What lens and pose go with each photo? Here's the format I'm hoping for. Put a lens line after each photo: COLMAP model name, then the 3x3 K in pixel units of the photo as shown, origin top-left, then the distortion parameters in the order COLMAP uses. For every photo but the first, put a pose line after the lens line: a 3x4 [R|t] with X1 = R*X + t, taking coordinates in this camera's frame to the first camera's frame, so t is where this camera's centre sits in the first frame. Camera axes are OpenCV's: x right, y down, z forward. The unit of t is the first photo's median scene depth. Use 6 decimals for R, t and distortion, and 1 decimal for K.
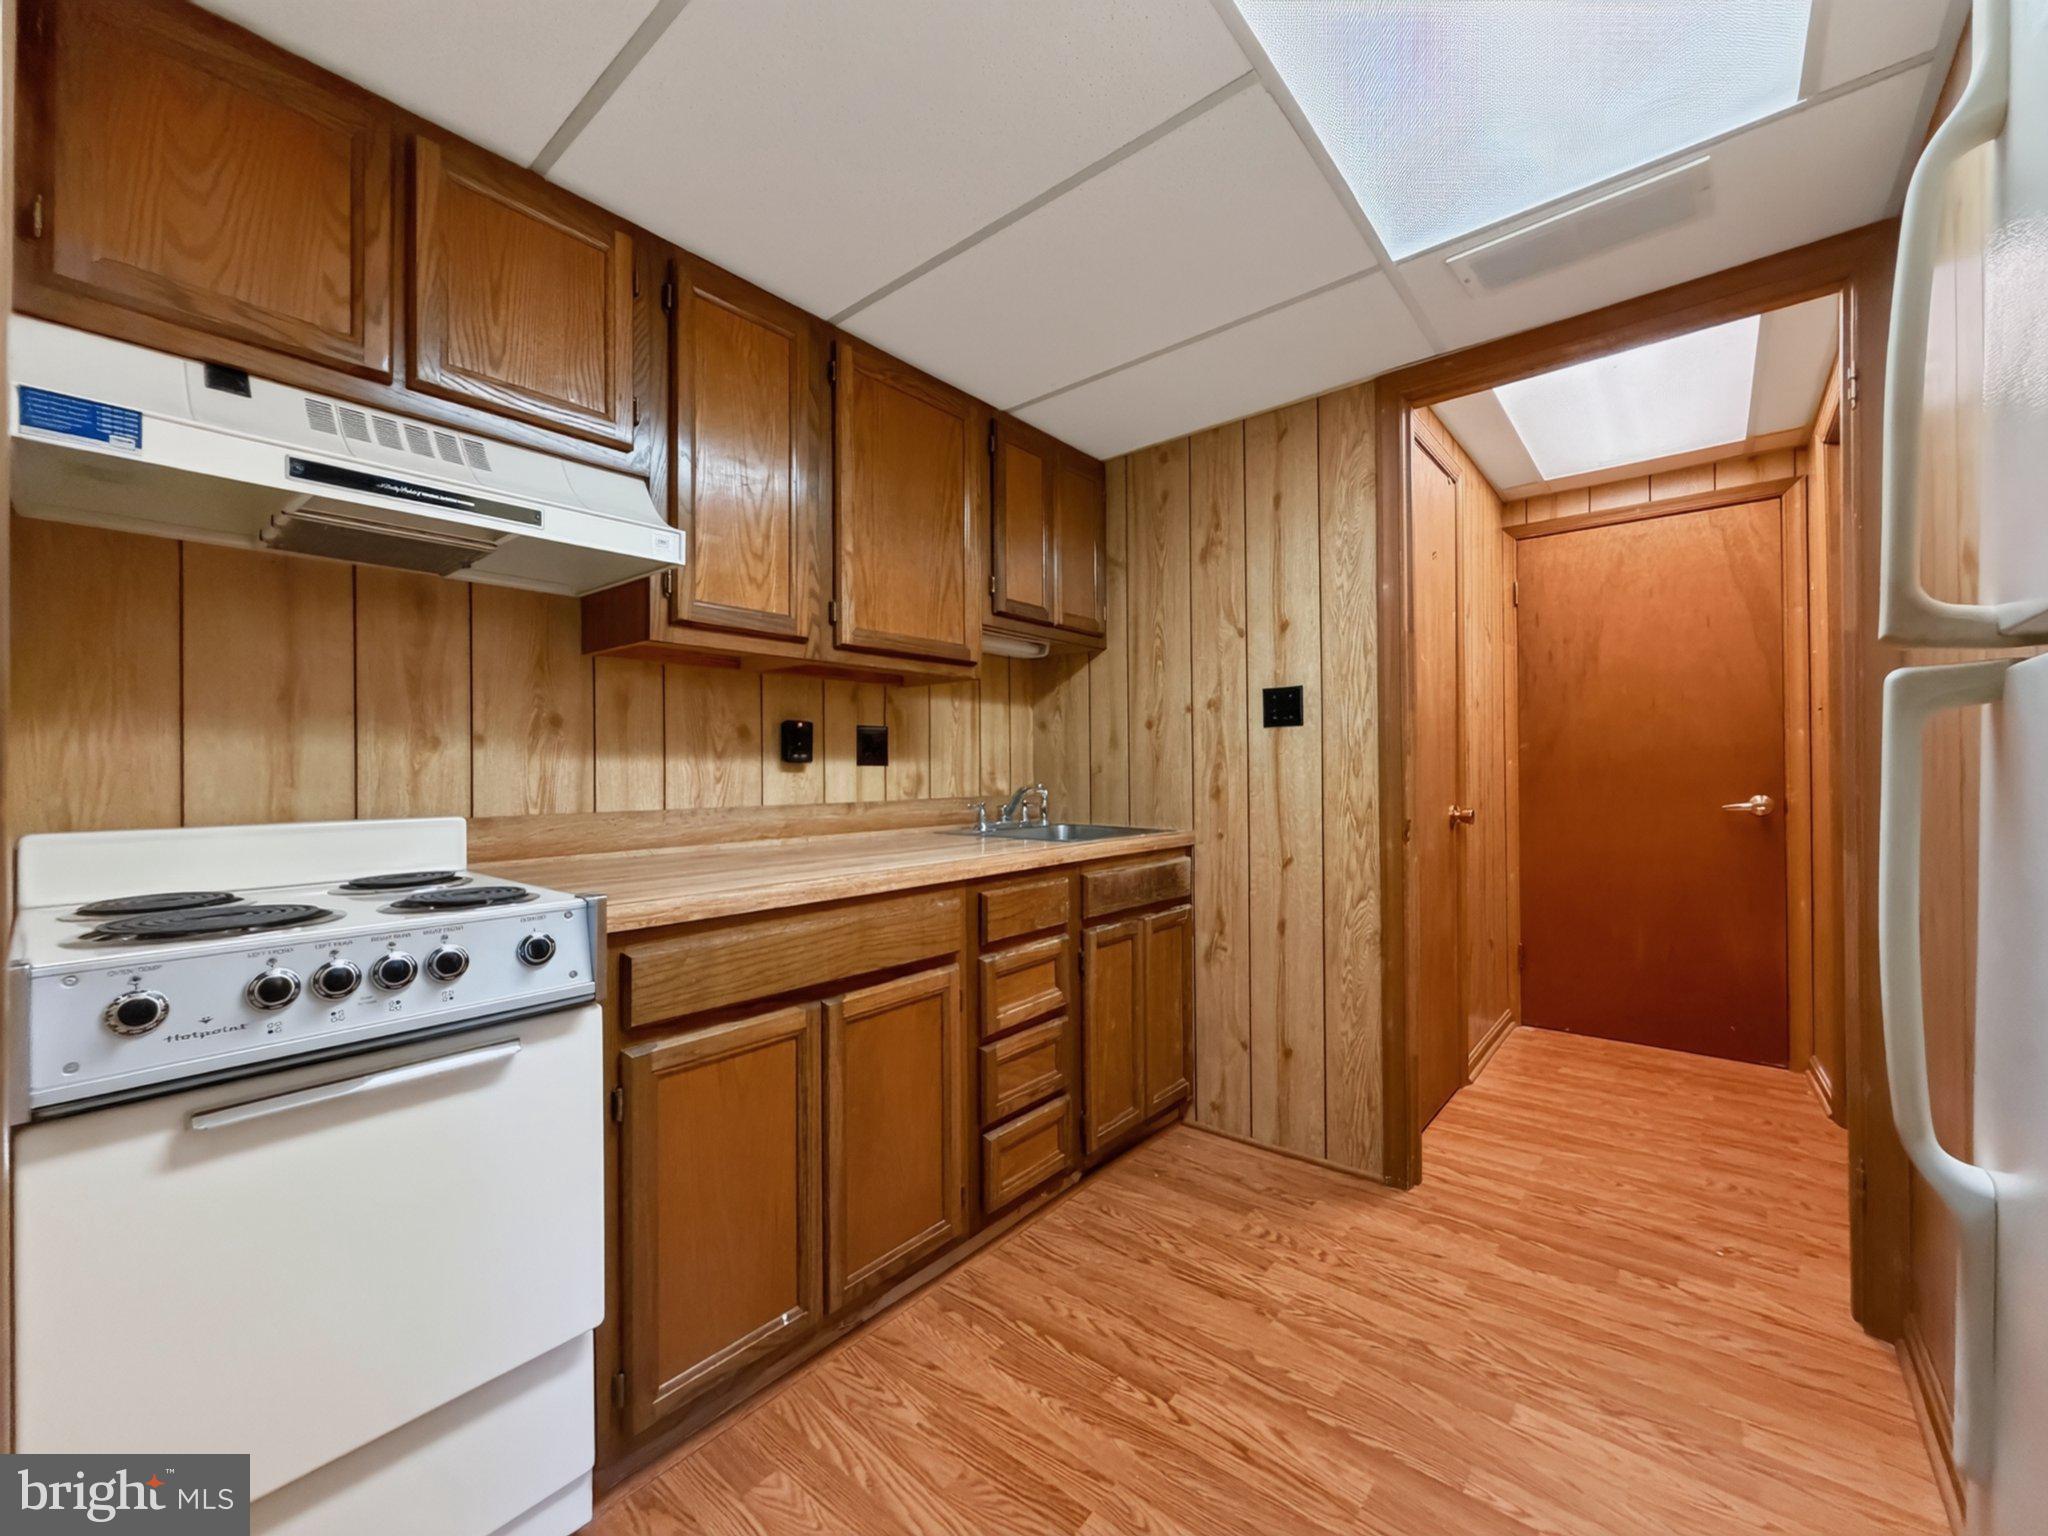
lens RADIAL K [[810.0, 0, 1024.0], [0, 810.0, 768.0], [0, 0, 1]] dist [0.000372, -0.000045]
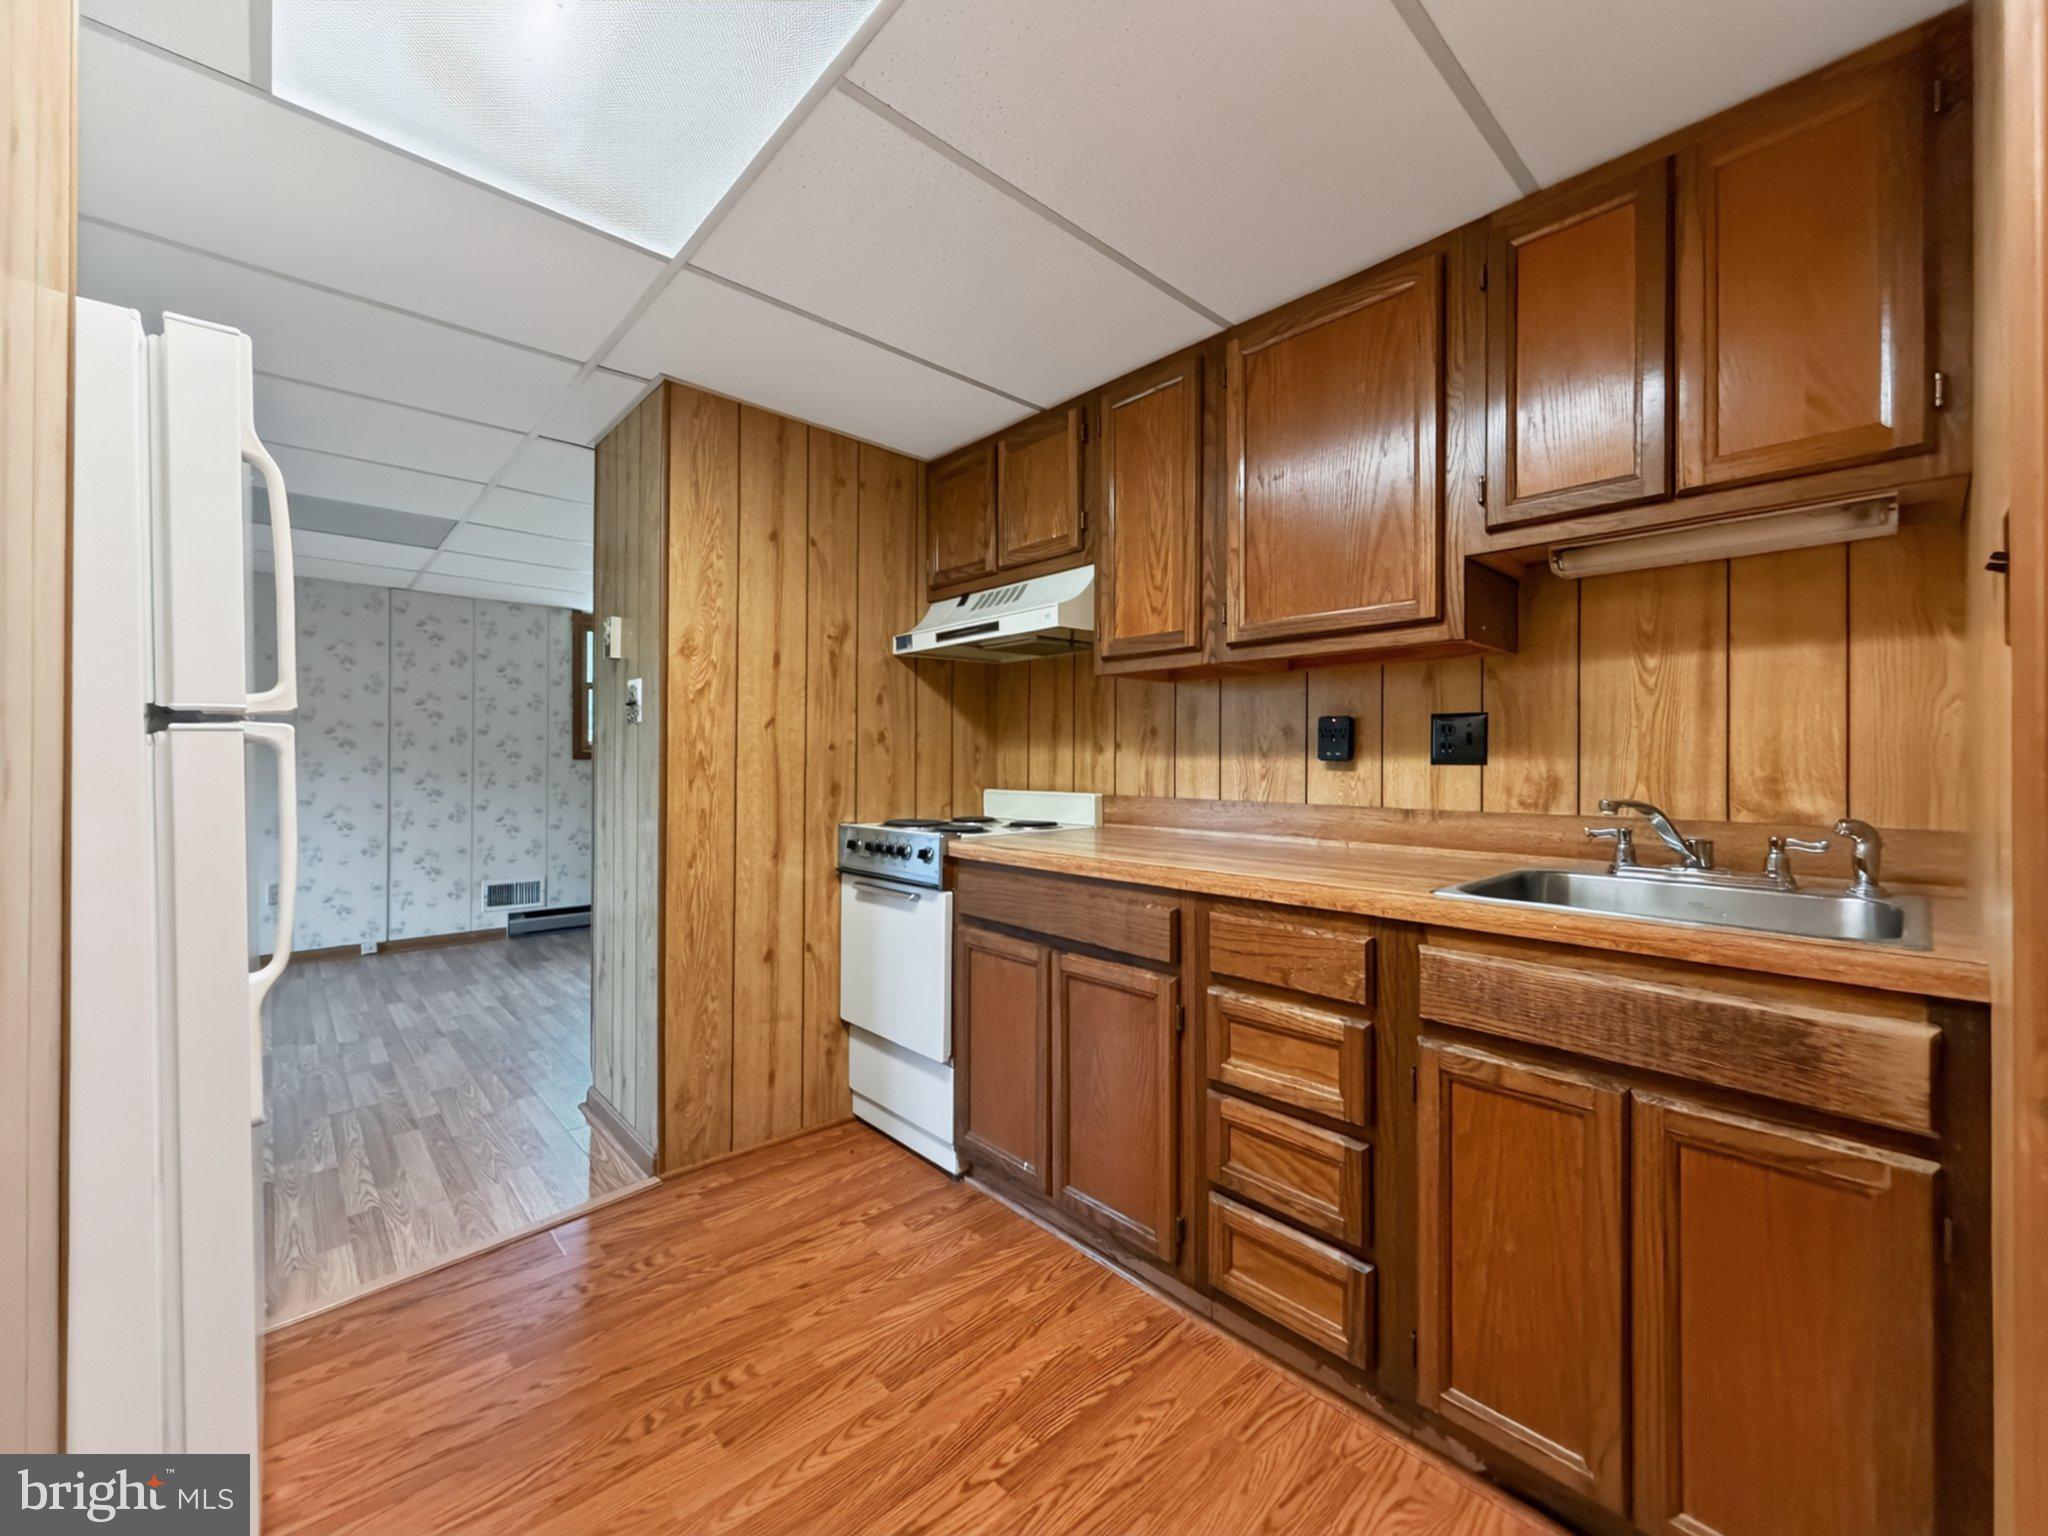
lens RADIAL K [[825.6, 0, 1024.6], [0, 825.6, 759.5], [0, 0, 1]] dist [-0.001105, -0.000565]
pose [[-0.126195, 0.003398, -0.992000, 0.836701], [-0.000660, 0.999994, 0.003509, -0.013169], [0.992005, 0.001098, -0.126192, 0.893263]]
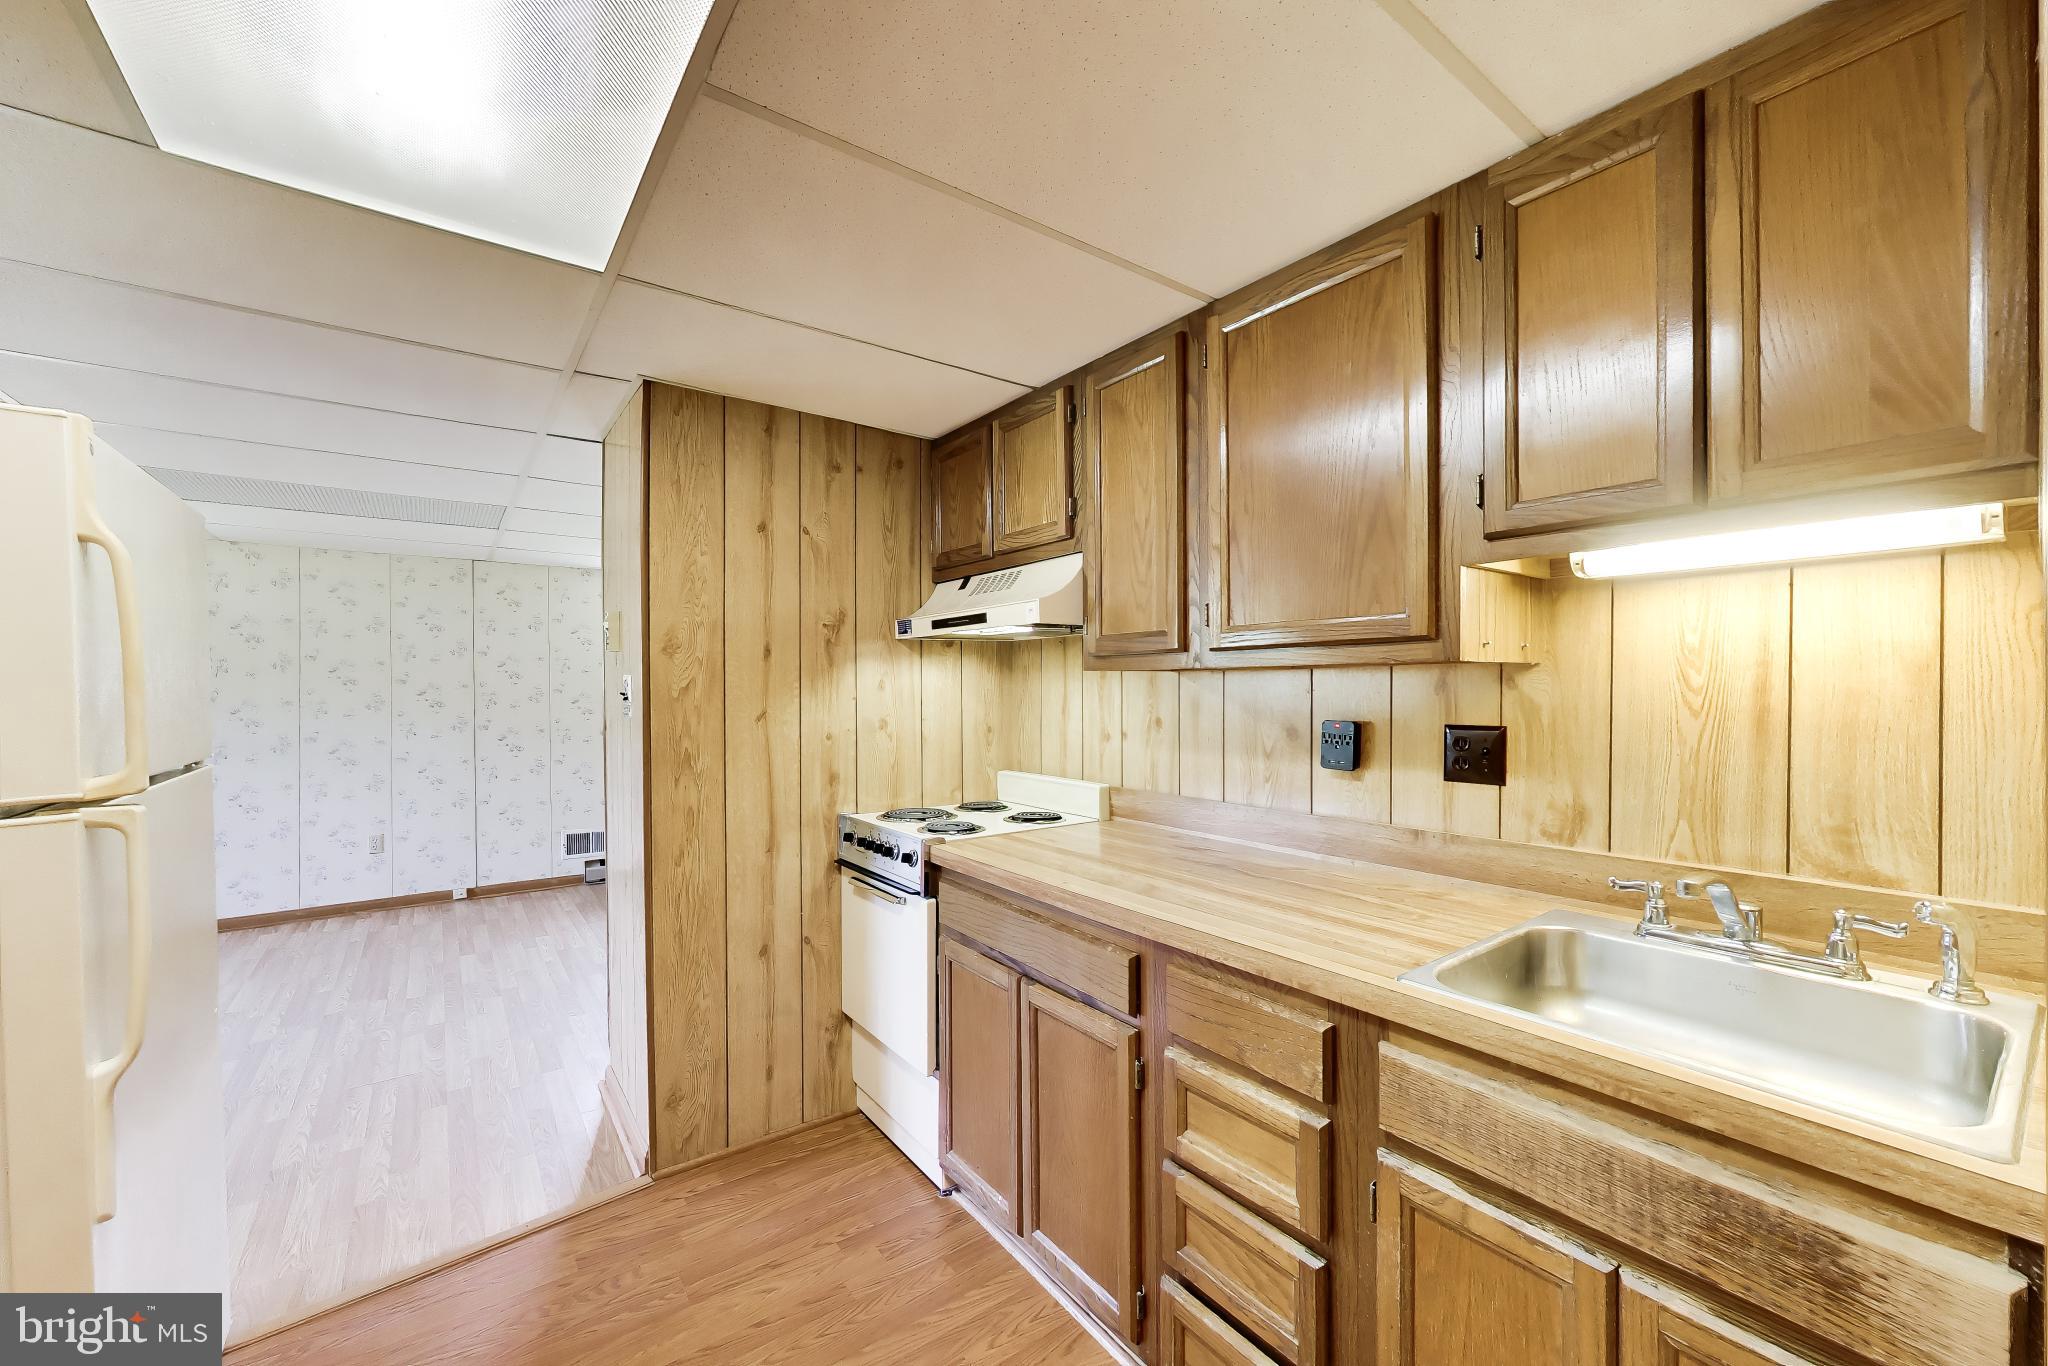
lens RADIAL K [[803.2, 0, 1042.2], [0, 803.2, 691.1], [0, 0, 1]] dist [0.000244, 0.000688]
pose [[-0.217063, 0.012491, -0.976078, 0.718380], [0.004968, 0.999919, 0.011691, -0.118631], [0.976145, -0.002311, -0.217107, 1.027481]]
